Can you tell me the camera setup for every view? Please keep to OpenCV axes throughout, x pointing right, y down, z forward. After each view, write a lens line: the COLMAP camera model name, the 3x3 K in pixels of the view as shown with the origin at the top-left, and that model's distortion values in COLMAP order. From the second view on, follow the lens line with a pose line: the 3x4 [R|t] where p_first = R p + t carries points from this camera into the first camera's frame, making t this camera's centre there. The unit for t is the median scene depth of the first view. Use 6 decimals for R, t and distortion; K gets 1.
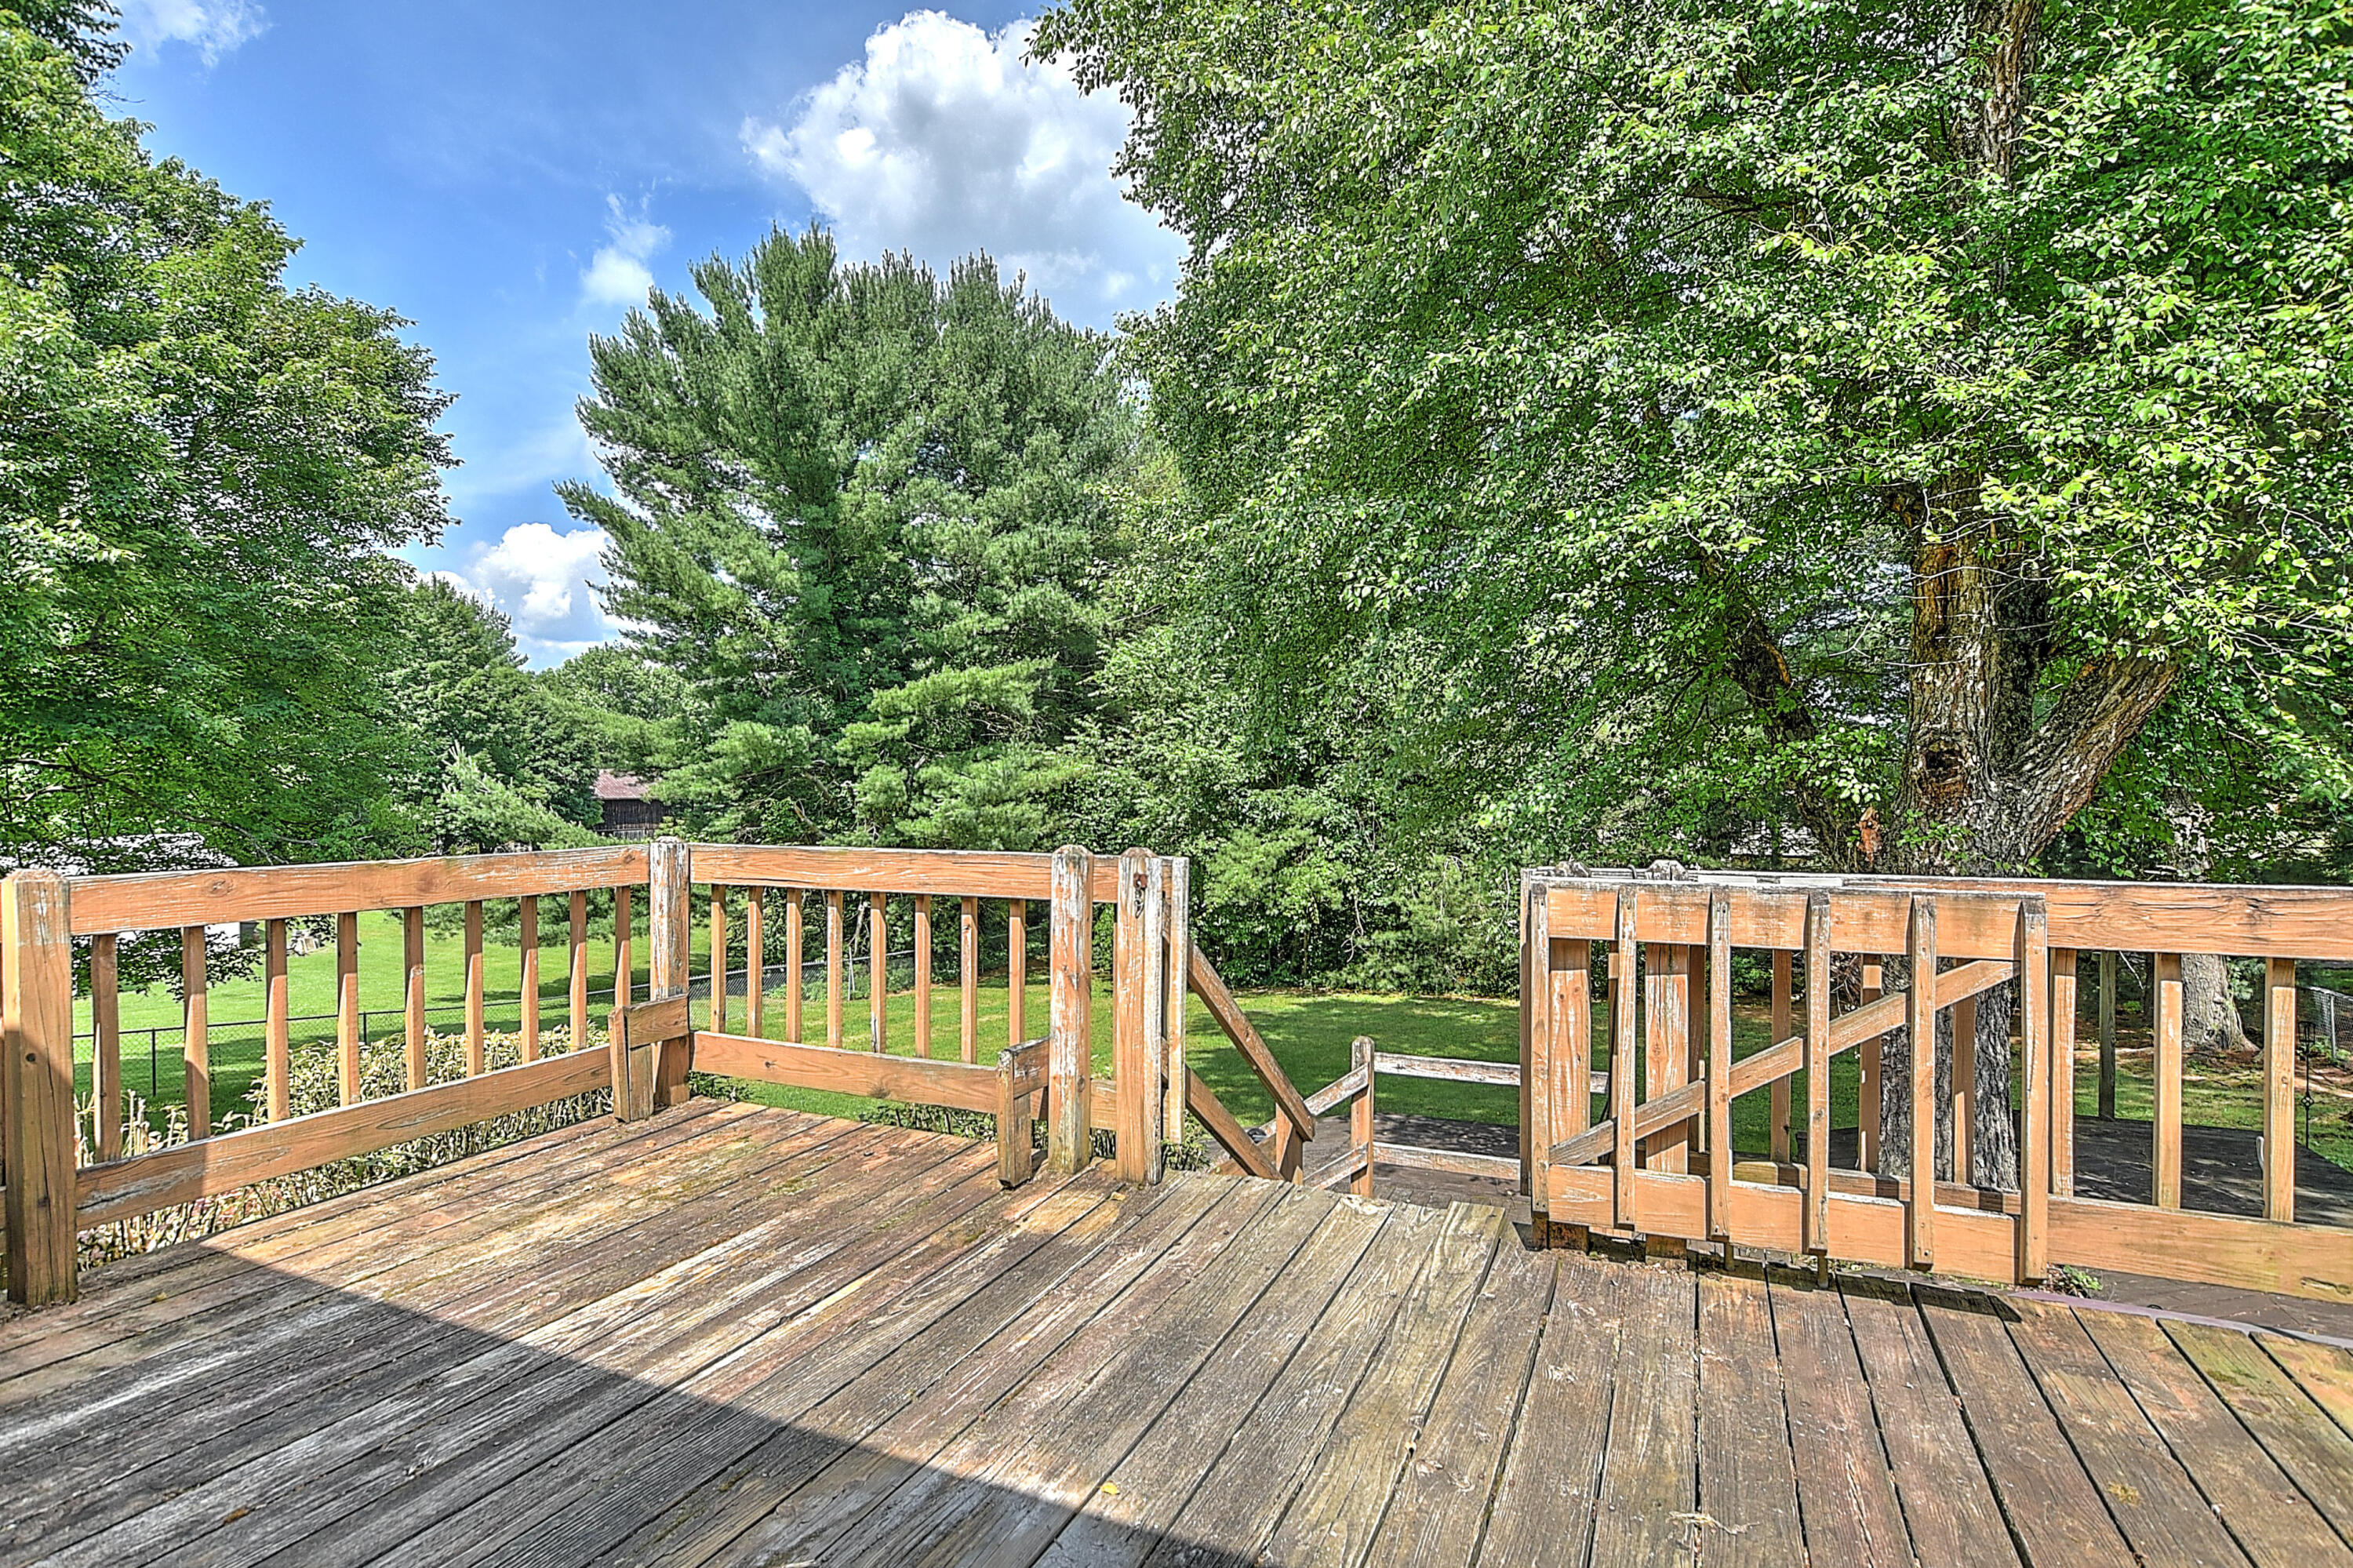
lens RADIAL K [[1170.3, 0, 1177.9], [0, 1170.3, 782.6], [0, 0, 1]] dist [-0.008403, 0.001173]
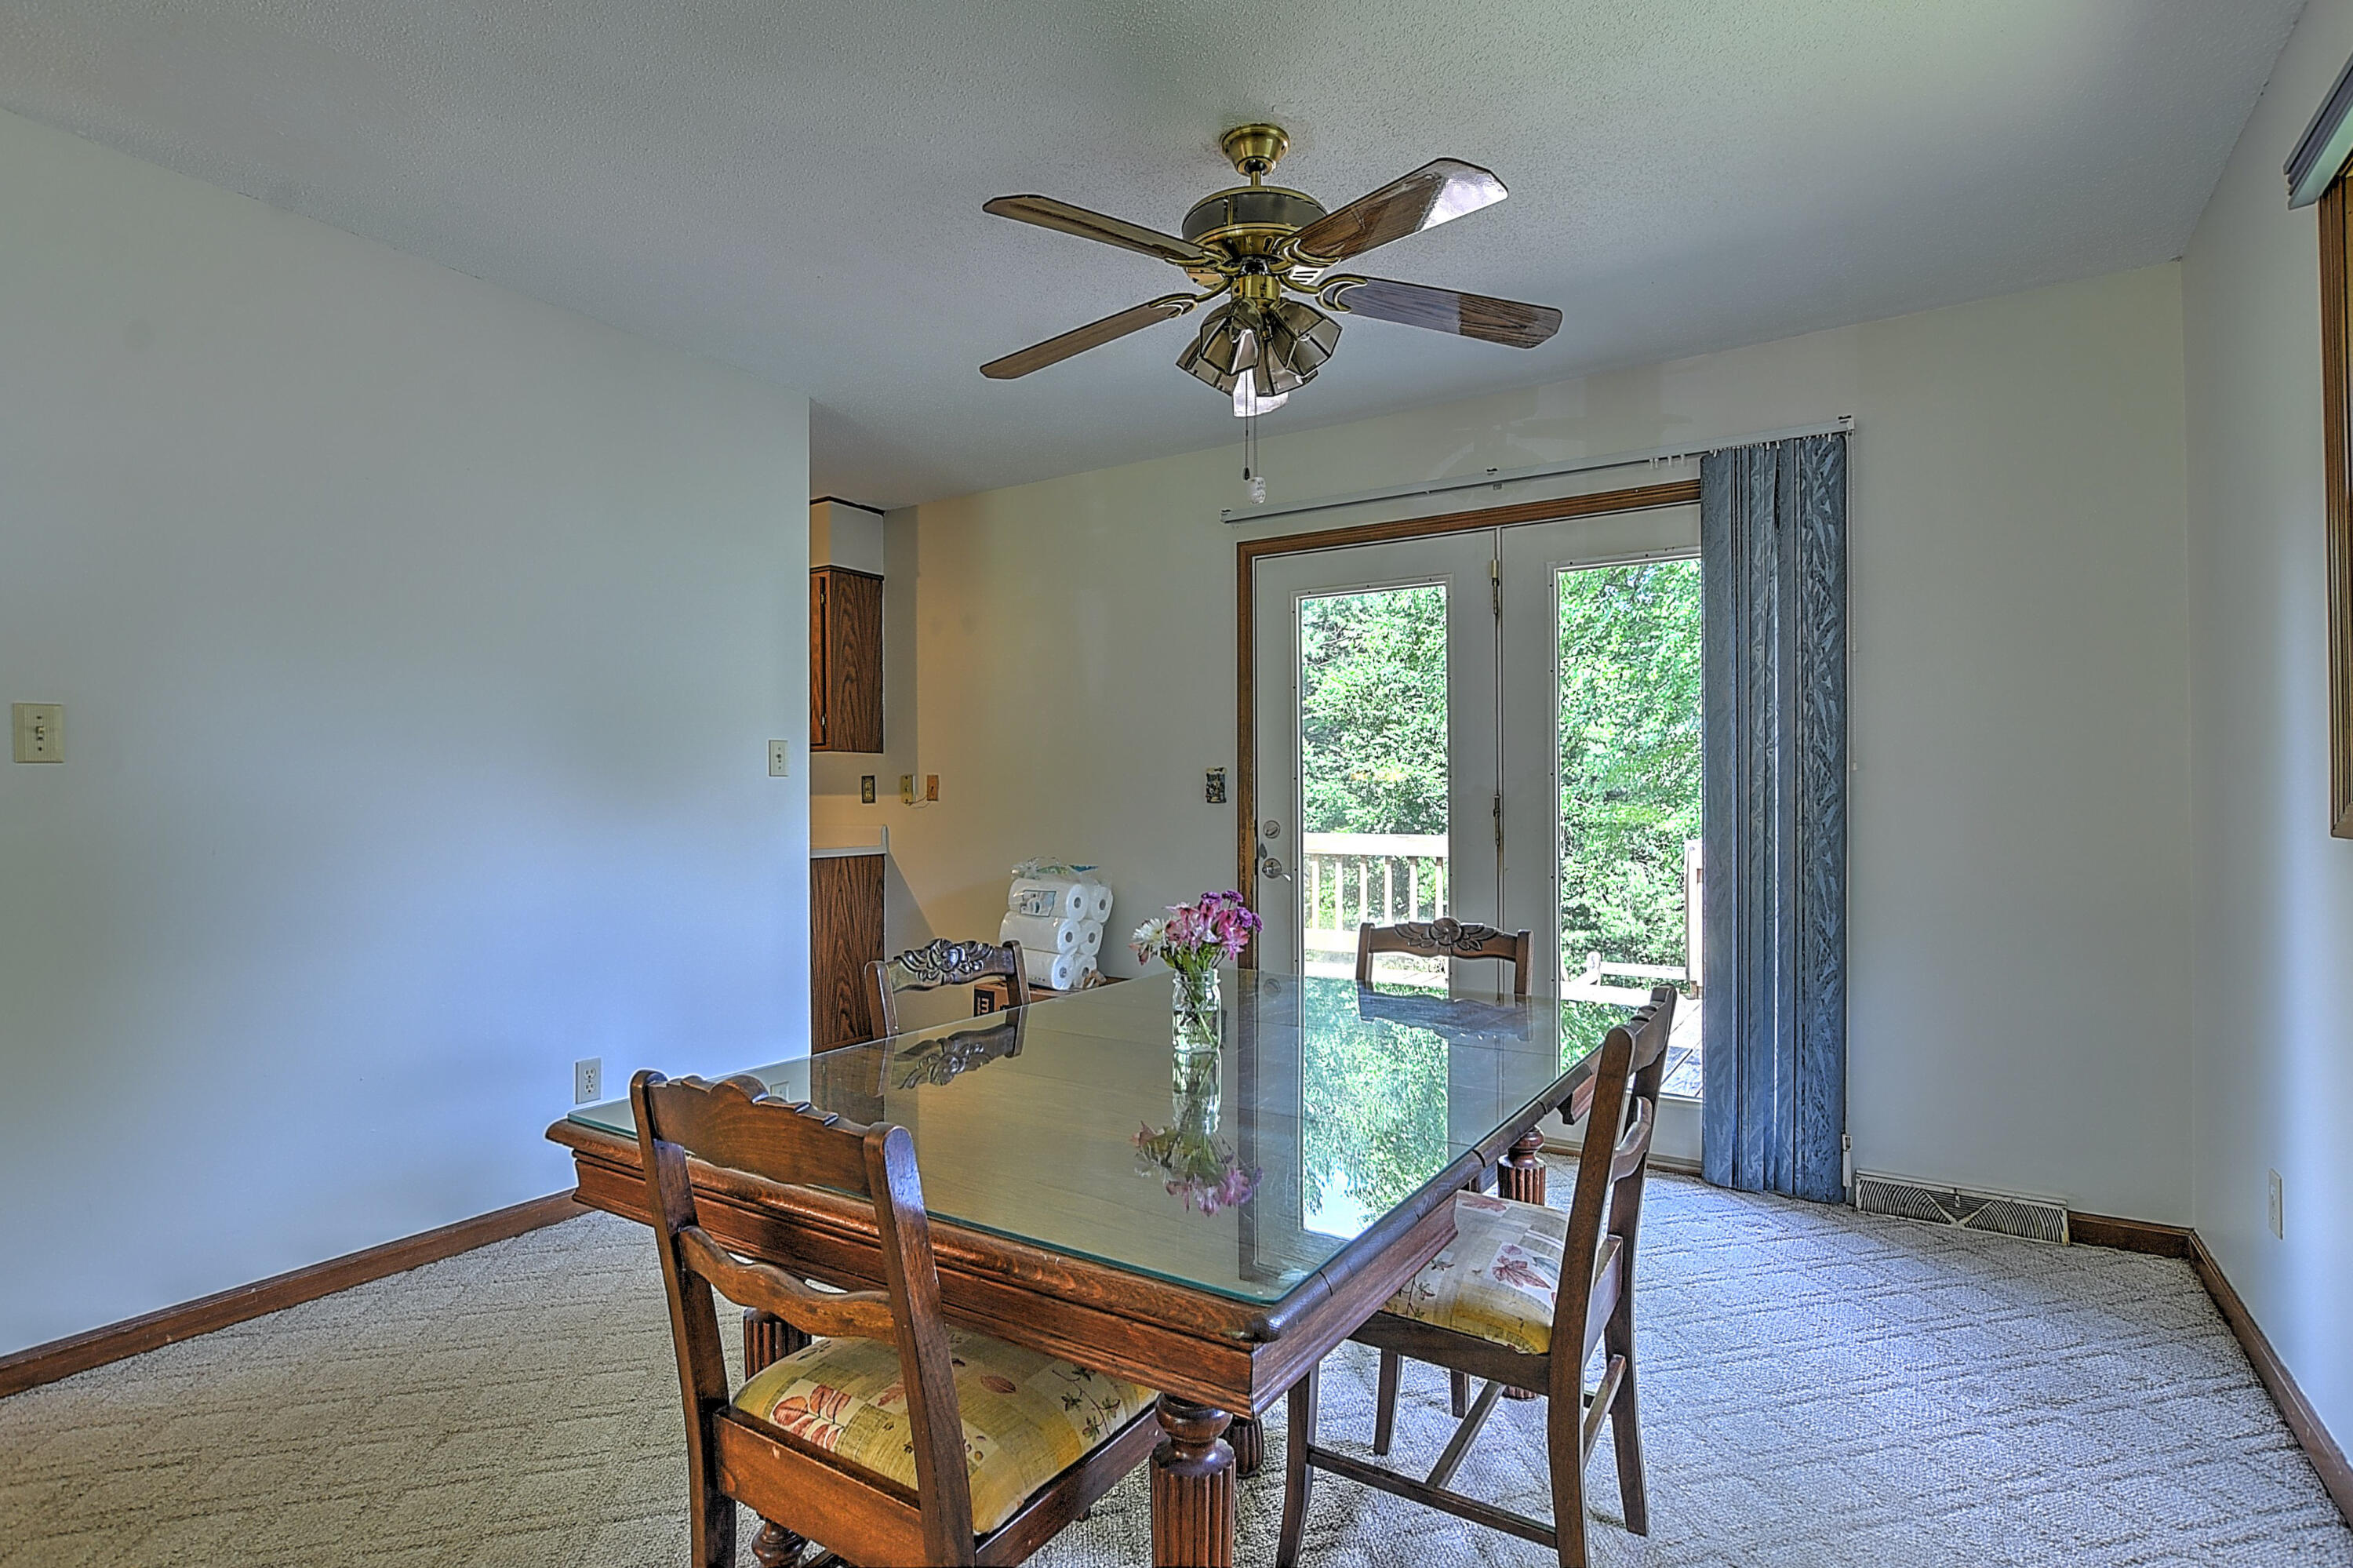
lens RADIAL K [[1170.3, 0, 1162.8], [0, 1170.3, 802.4], [0, 0, 1]] dist [-0.008403, 0.001173]
pose [[0.988185, 0.000407, -0.153263, -0.037524], [0.000827, 0.999968, 0.007990, -0.002538], [0.153261, -0.008023, 0.988153, -0.145494]]
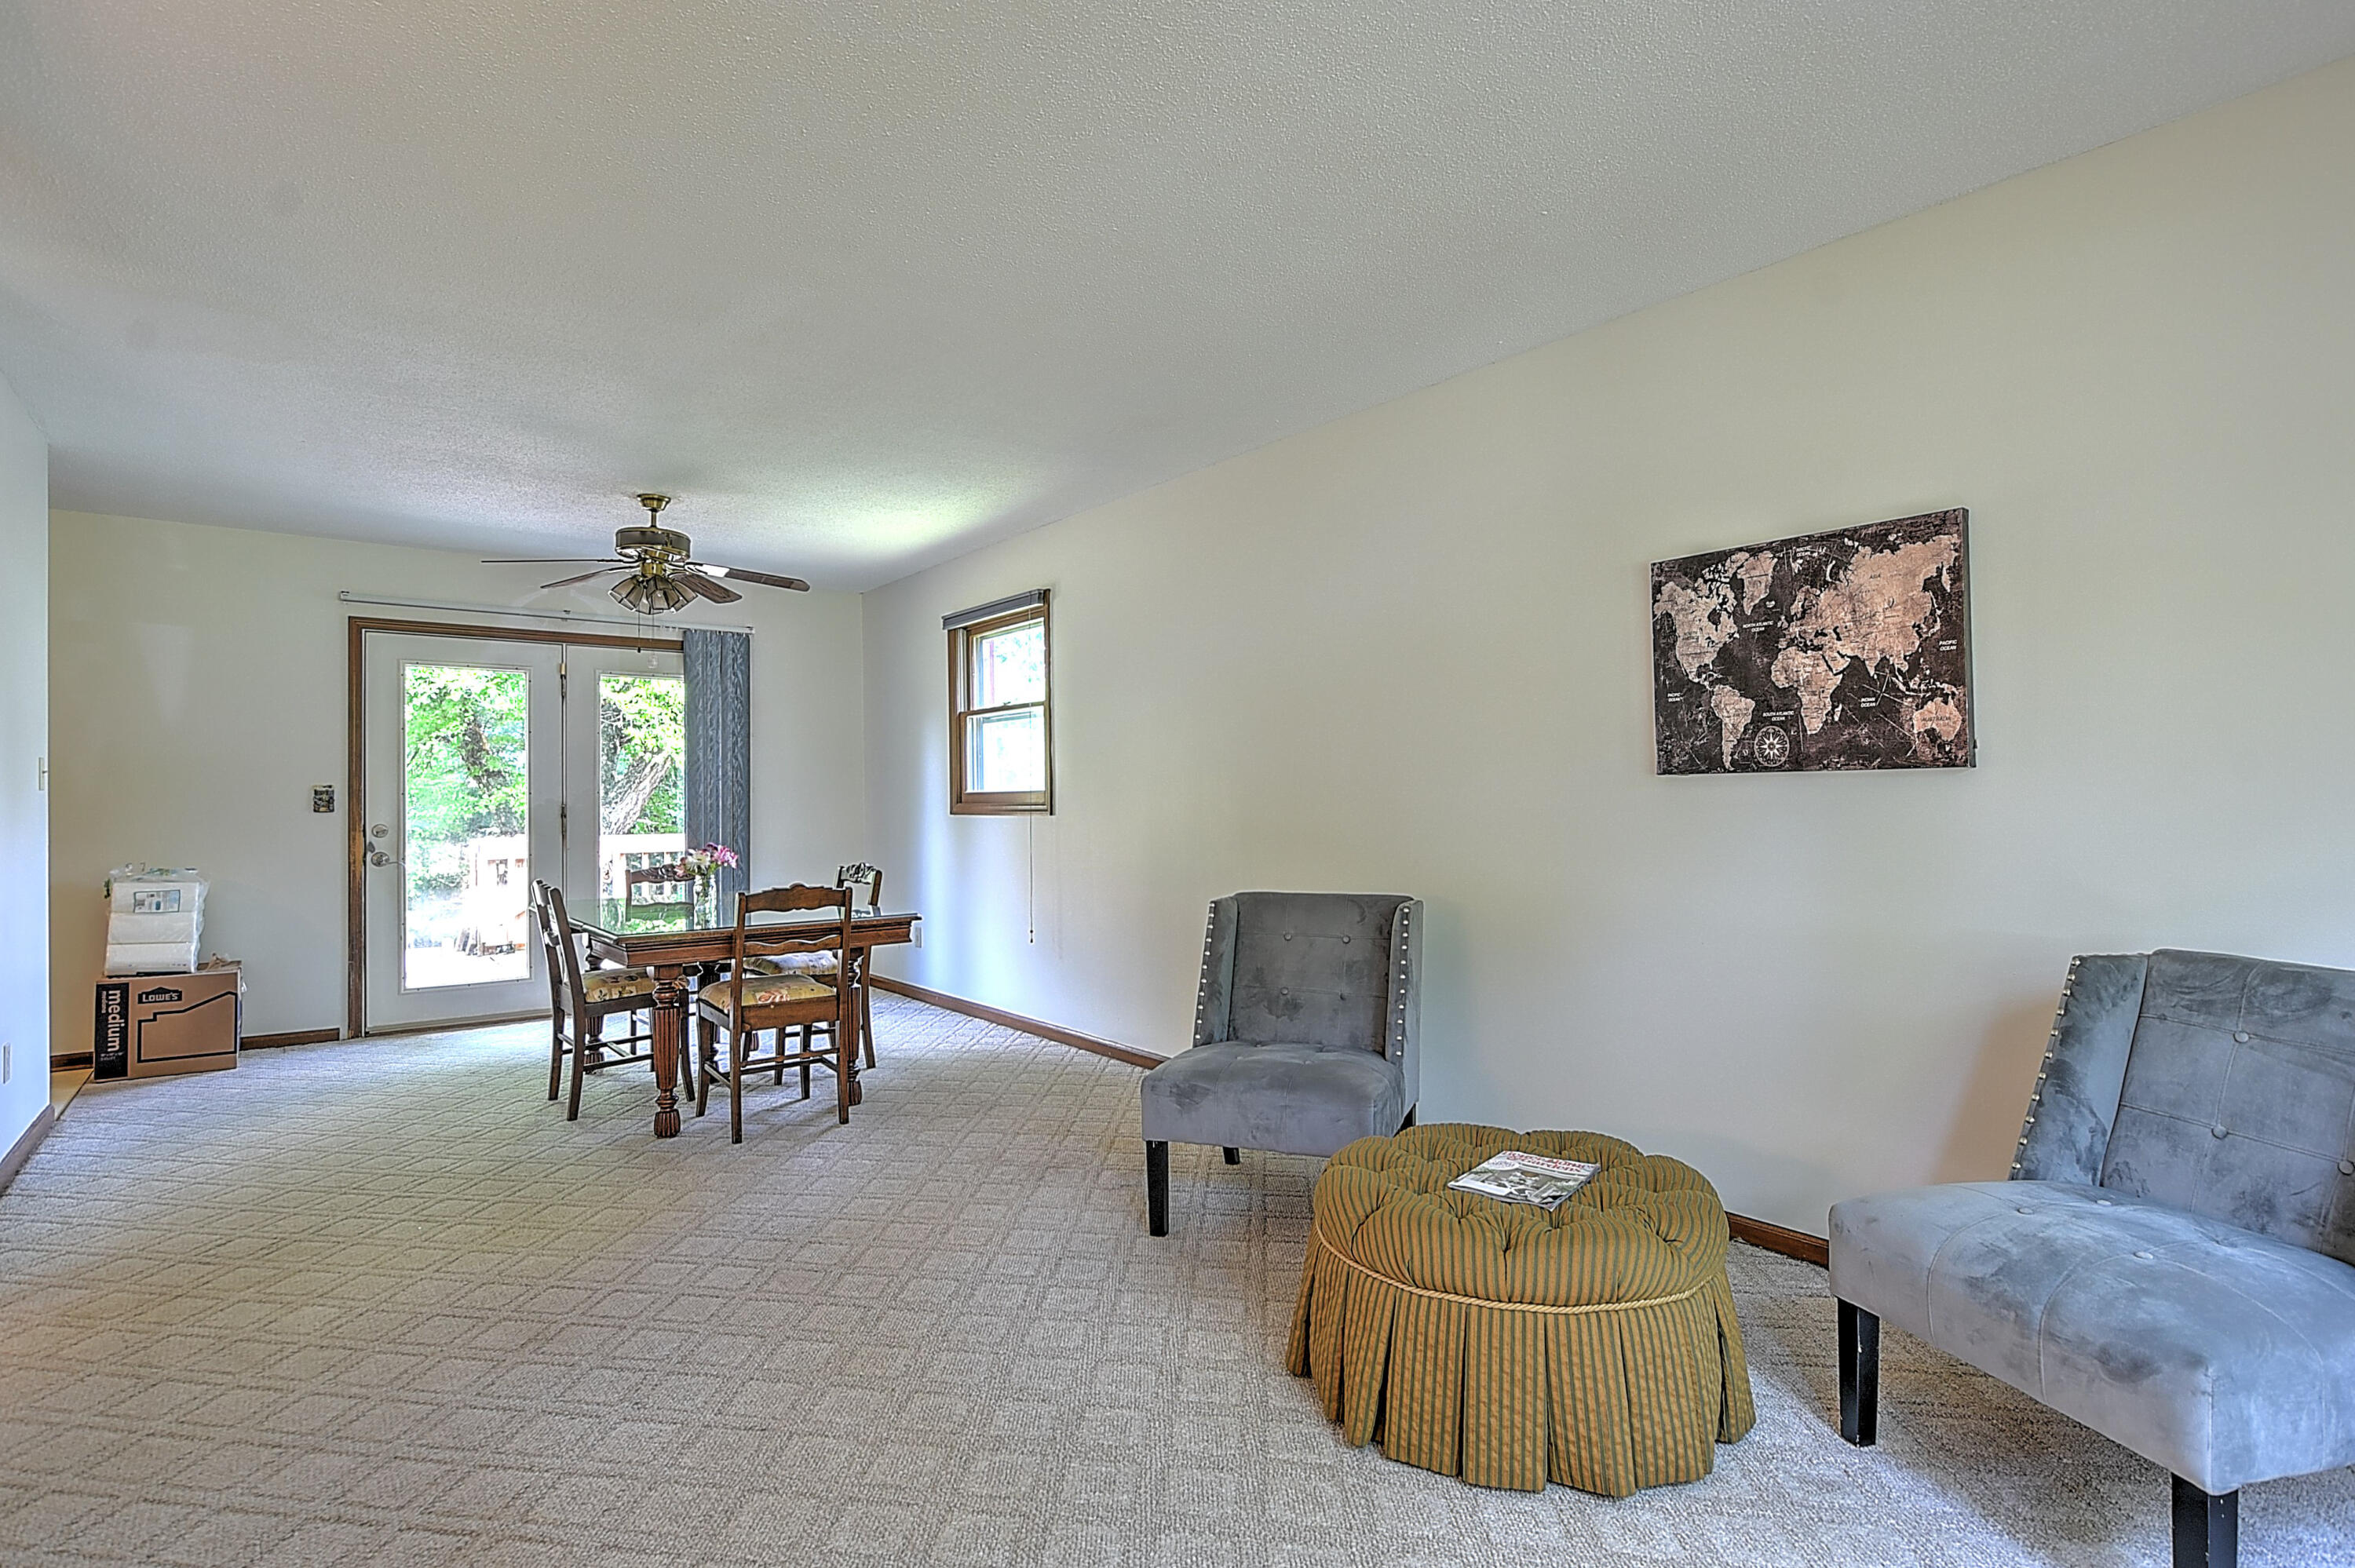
lens RADIAL K [[1171.1, 0, 1180.5], [0, 1171.1, 791.6], [0, 0, 1]] dist [-0.008403, 0.001173]
pose [[0.475144, 0.009264, 0.879860, -1.042965], [0.003253, 0.999919, -0.012285, 0.003720], [-0.879902, 0.008700, 0.475075, -0.723102]]
